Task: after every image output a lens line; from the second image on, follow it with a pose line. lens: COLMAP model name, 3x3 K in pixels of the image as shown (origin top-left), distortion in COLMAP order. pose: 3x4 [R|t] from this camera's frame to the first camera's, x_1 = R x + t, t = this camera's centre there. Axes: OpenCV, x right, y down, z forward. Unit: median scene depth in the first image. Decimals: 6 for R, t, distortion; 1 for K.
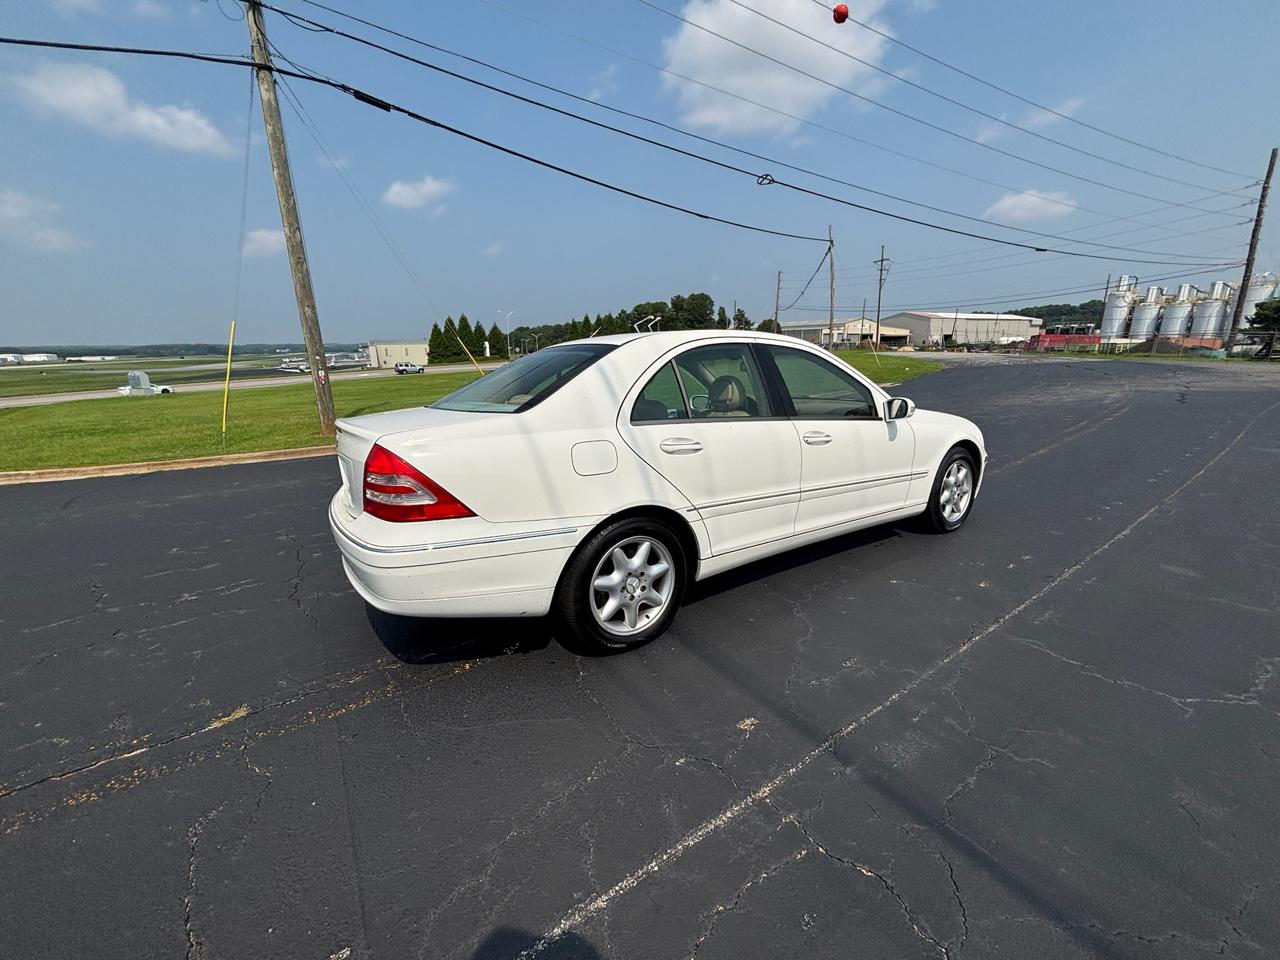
lens RADIAL K [[513.3, 0, 637.3], [0, 513.3, 482.0], [0, 0, 1]] dist [0.000483, 0.000315]
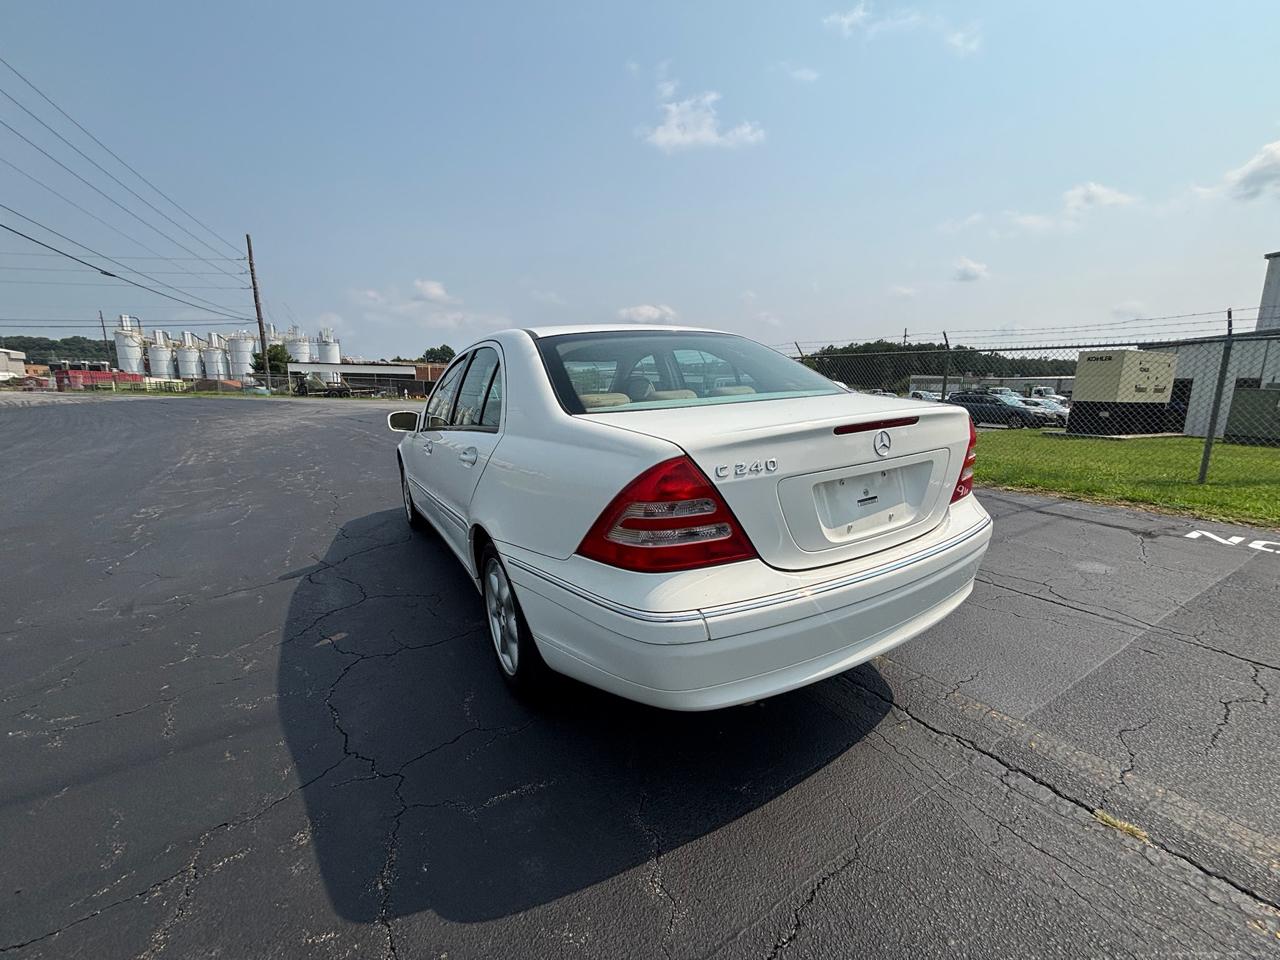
lens RADIAL K [[511.4, 0, 638.2], [0, 511.4, 482.3], [0, 0, 1]] dist [-0.001323, 0.000717]
pose [[0.048984, -0.168978, 0.984402, -0.214808], [0.241376, 0.958374, 0.152500, -0.036125], [-0.969195, 0.230141, 0.087732, 0.220530]]
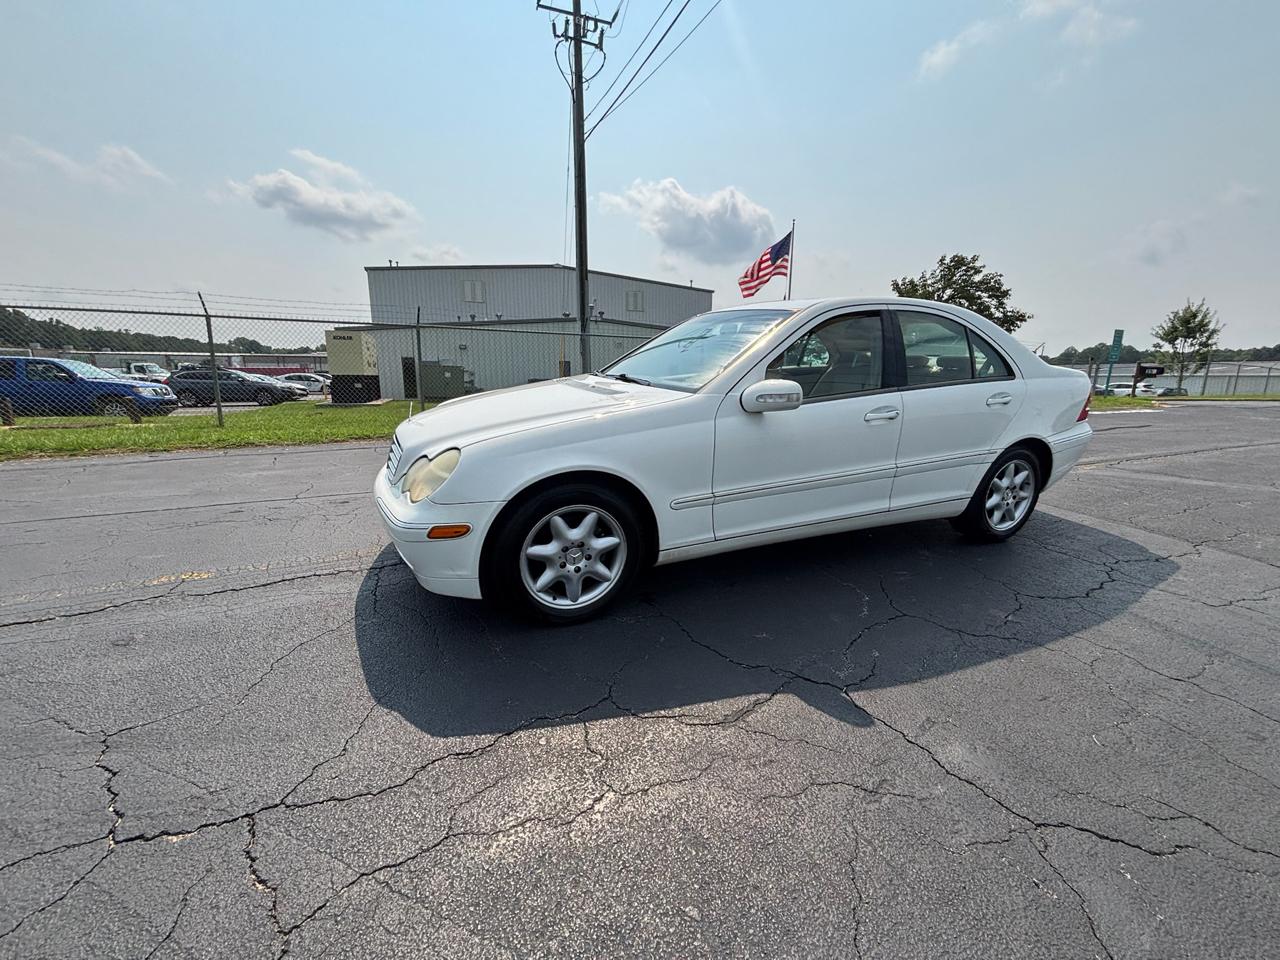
lens RADIAL K [[513.8, 0, 638.6], [0, 513.8, 484.4], [0, 0, 1]] dist [-0.014892, 0.008080]
pose [[-0.983200, -0.033283, 0.179473, 0.065360], [0.051274, 0.893287, 0.446553, -0.109046], [-0.175184, 0.448253, -0.876573, 0.533501]]
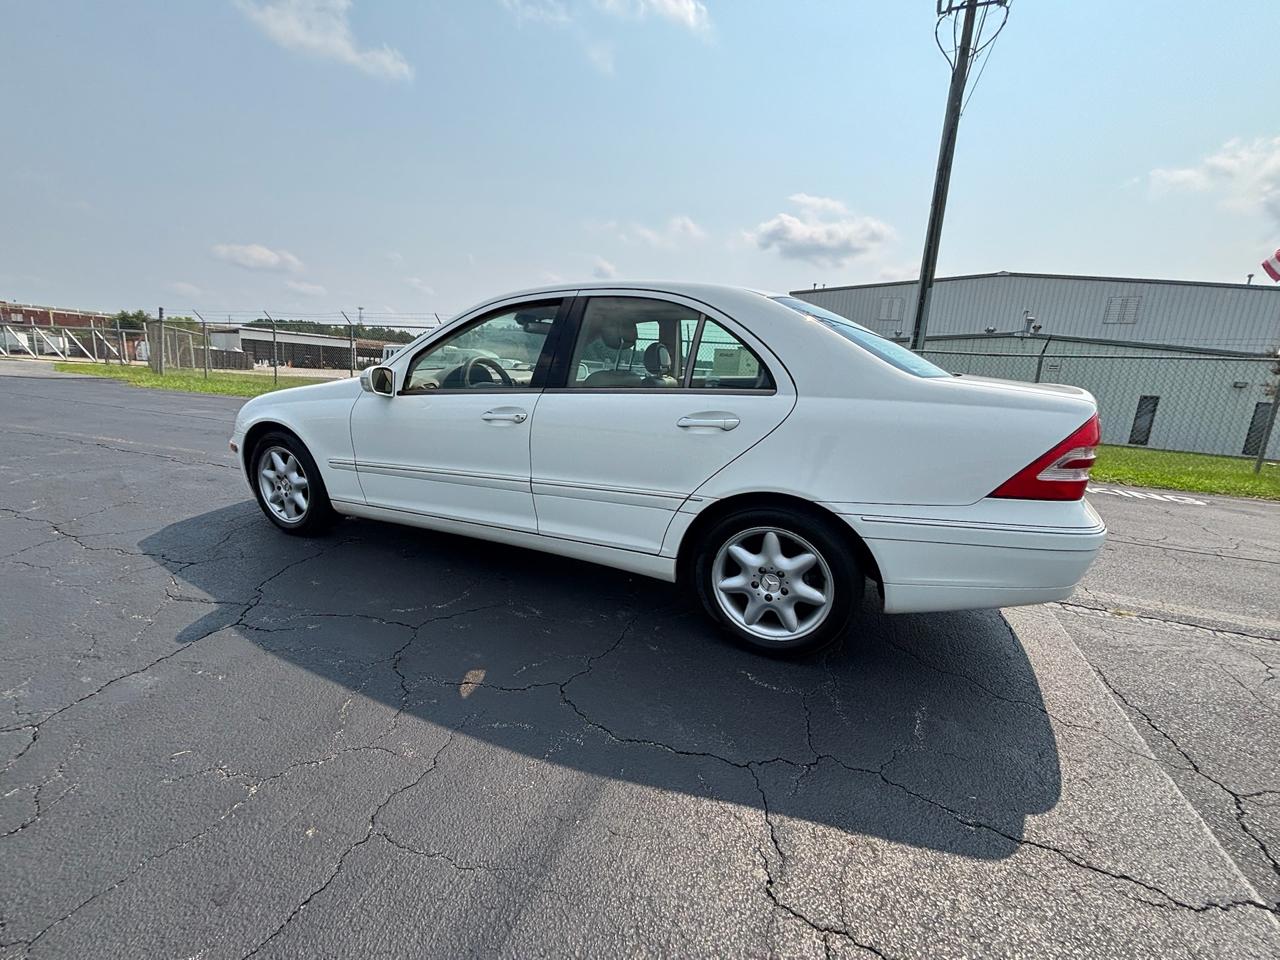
lens RADIAL K [[511.4, 0, 638.2], [0, 511.4, 482.3], [0, 0, 1]] dist [-0.001323, 0.000717]
pose [[-0.549371, -0.192969, 0.812991, -0.165445], [0.154428, 0.932759, 0.325750, -0.067506], [-0.821184, 0.304506, -0.482631, 0.381843]]
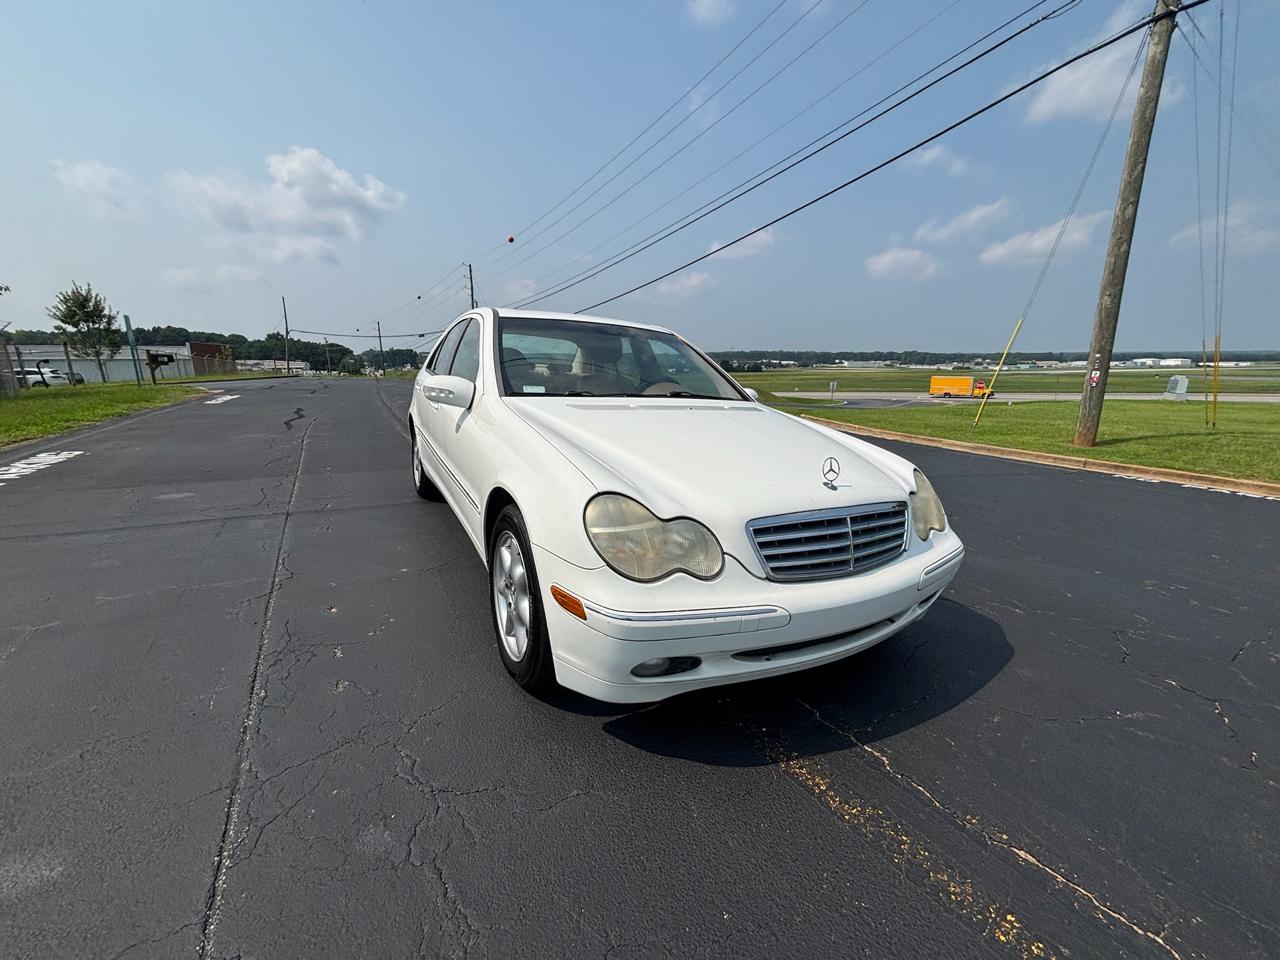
lens RADIAL K [[514.0, 0, 637.1], [0, 514.0, 482.4], [0, 0, 1]] dist [-0.007330, 0.003617]
pose [[-0.073622, 0.243854, -0.967013, 0.314560], [-0.252086, 0.933606, 0.254622, -0.068518], [0.964900, 0.262516, -0.007262, 0.320303]]
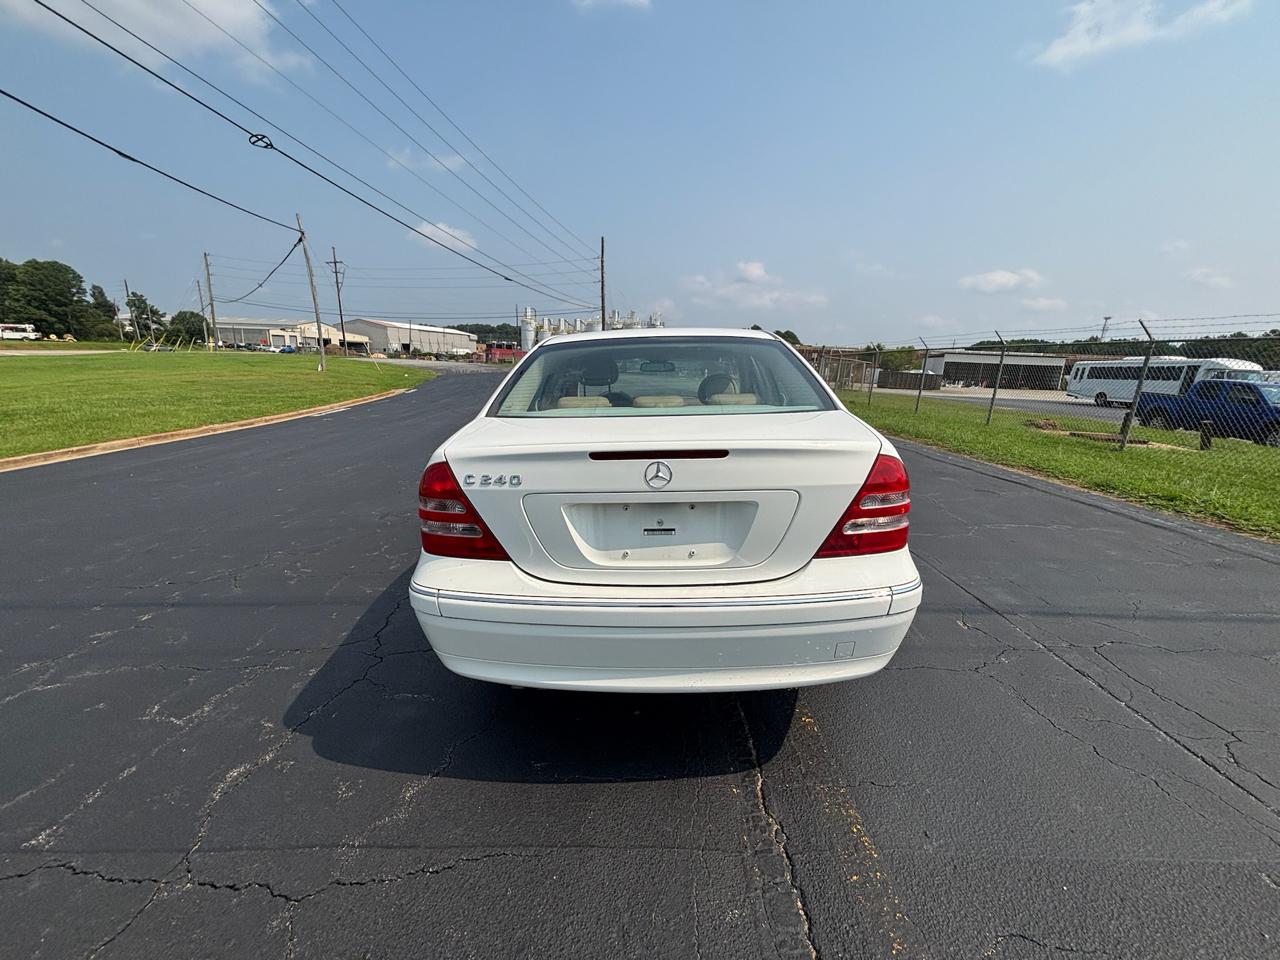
lens RADIAL K [[514.6, 0, 641.9], [0, 514.6, 475.8], [0, 0, 1]] dist [0.000784, -0.000102]
pose [[0.575243, -0.148633, 0.804366, -0.188314], [0.168392, 0.983808, 0.061365, -0.021041], [-0.800462, 0.100149, 0.590957, 0.116763]]
